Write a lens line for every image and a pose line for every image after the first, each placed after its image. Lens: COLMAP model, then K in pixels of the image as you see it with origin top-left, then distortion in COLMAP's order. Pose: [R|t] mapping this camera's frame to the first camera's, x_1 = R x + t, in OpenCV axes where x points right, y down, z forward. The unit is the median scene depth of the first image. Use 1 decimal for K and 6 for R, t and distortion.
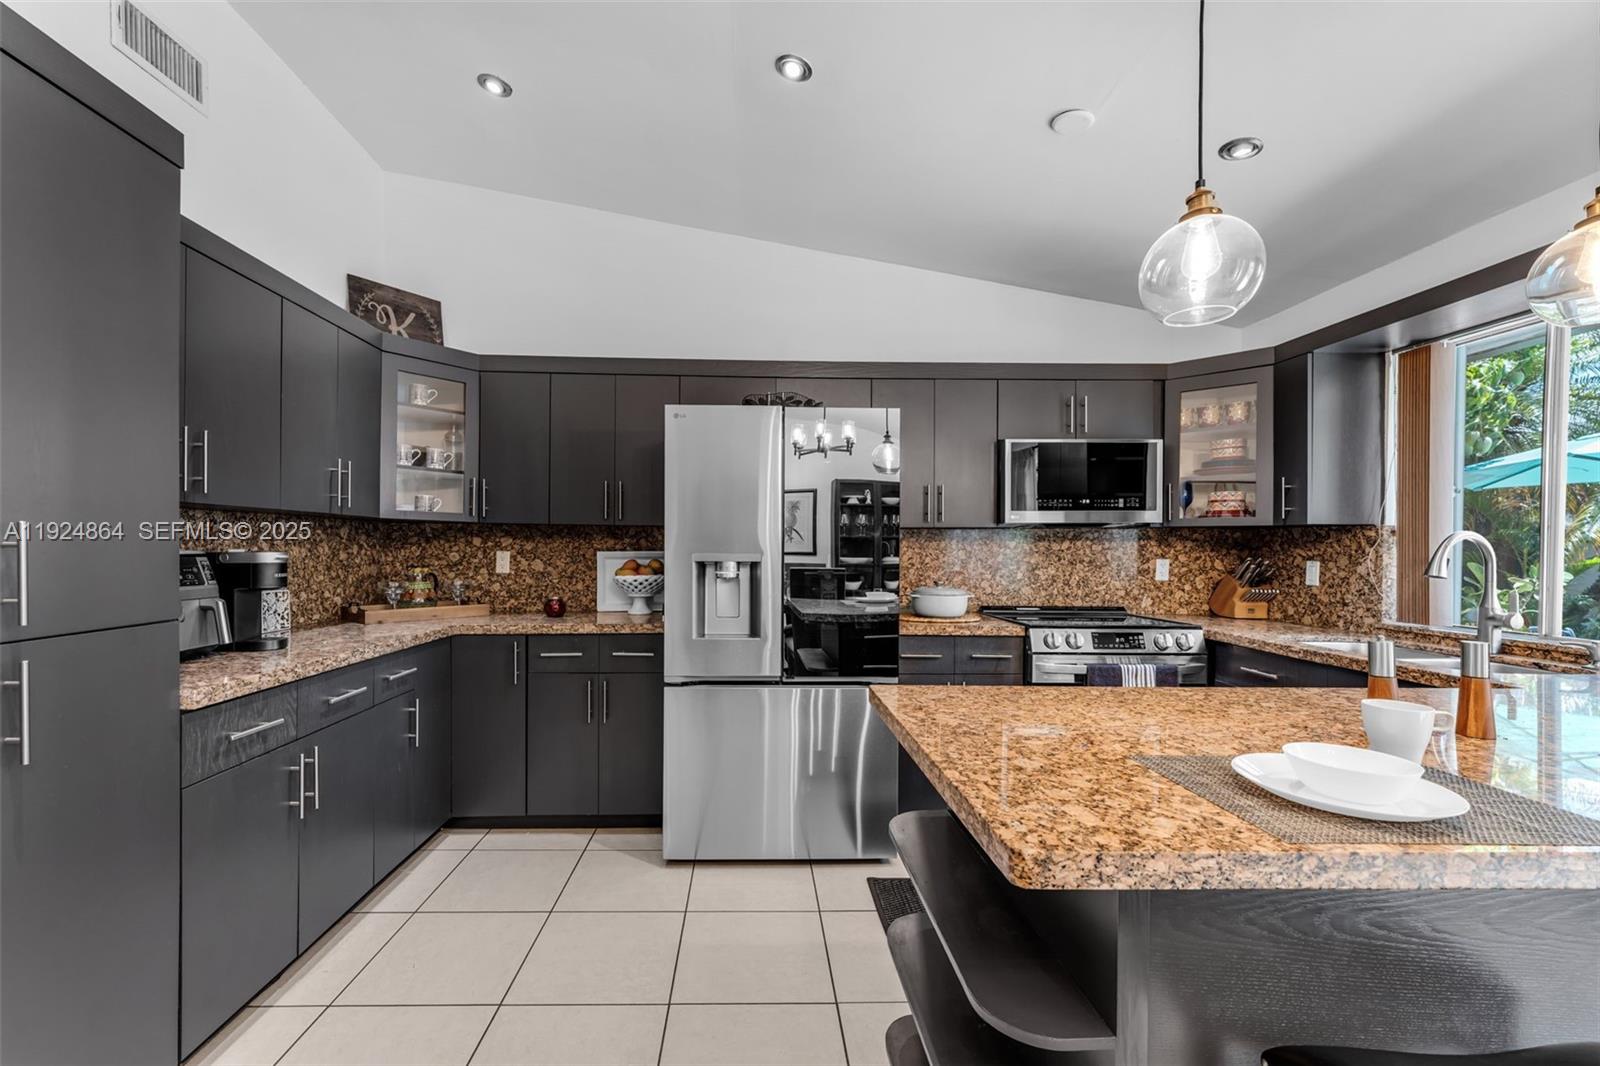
lens RADIAL K [[667.2, 0, 827.7], [0, 667.2, 543.2], [0, 0, 1]] dist [-0.000086, -0.000036]
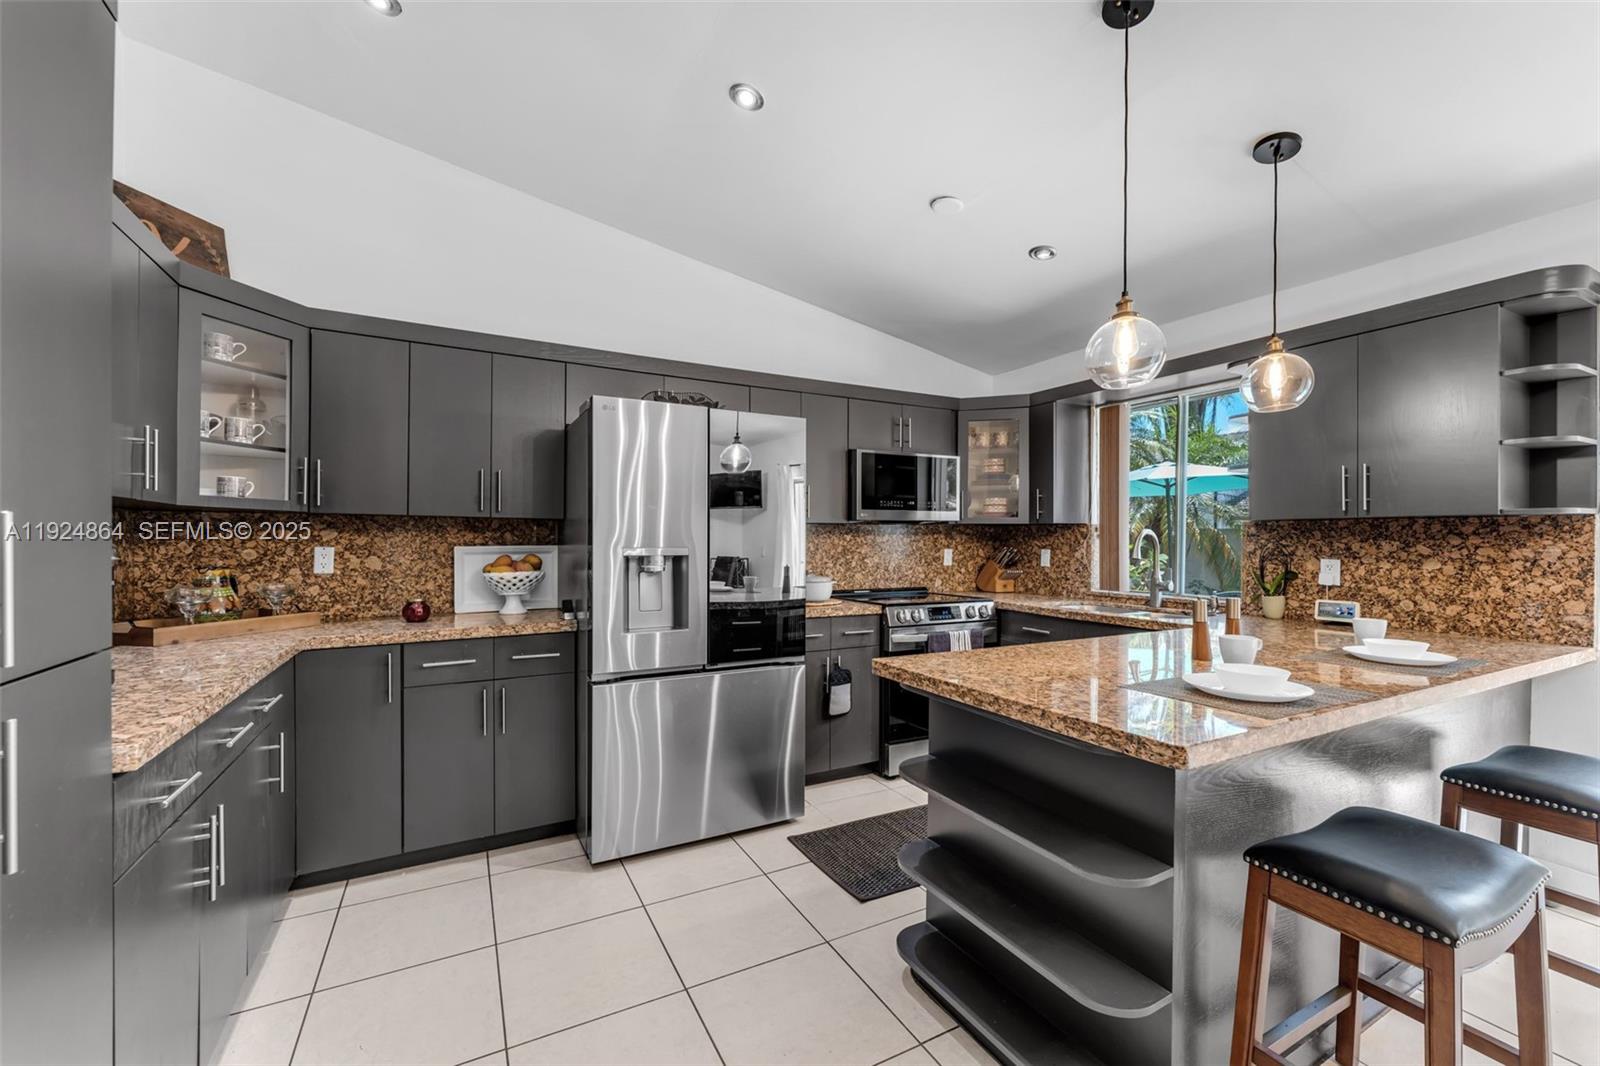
lens RADIAL K [[640.3, 0, 800.0], [0, 640.3, 533.0], [0, 0, 1]] dist [0.001527, 0.000207]
pose [[0.894805, 0.001173, 0.446455, -0.345645], [-0.000650, 0.999999, -0.001324, -0.005345], [-0.446456, 0.000895, 0.894805, 0.027134]]
